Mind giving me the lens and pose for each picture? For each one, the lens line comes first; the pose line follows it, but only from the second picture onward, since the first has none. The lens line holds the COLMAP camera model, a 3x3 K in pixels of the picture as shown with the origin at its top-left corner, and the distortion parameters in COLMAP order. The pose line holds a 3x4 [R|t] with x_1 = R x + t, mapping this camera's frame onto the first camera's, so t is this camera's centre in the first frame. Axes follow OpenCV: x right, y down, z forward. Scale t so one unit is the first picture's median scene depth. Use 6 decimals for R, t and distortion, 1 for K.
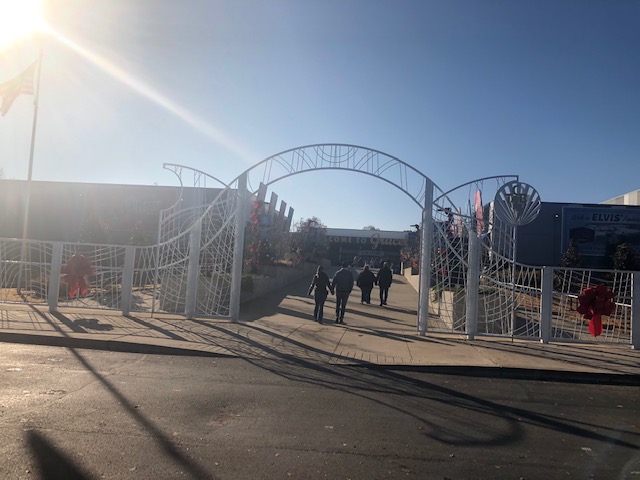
lens RADIAL K [[530.3, 0, 320.0], [0, 530.3, 240.0], [0, 0, 1]] dist [0.008747, -0.004921]
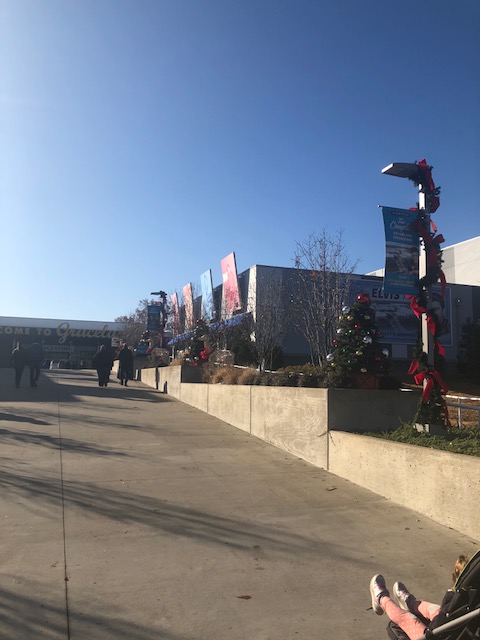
lens RADIAL K [[530.3, 0, 240.0], [0, 530.3, 320.0], [0, 0, 1]] dist [0.008747, -0.004921]
pose [[0.902690, 0.006161, 0.430247, 0.023292], [0.007585, 0.999514, -0.030226, 0.048491], [-0.430224, 0.030548, 0.902205, 1.051470]]
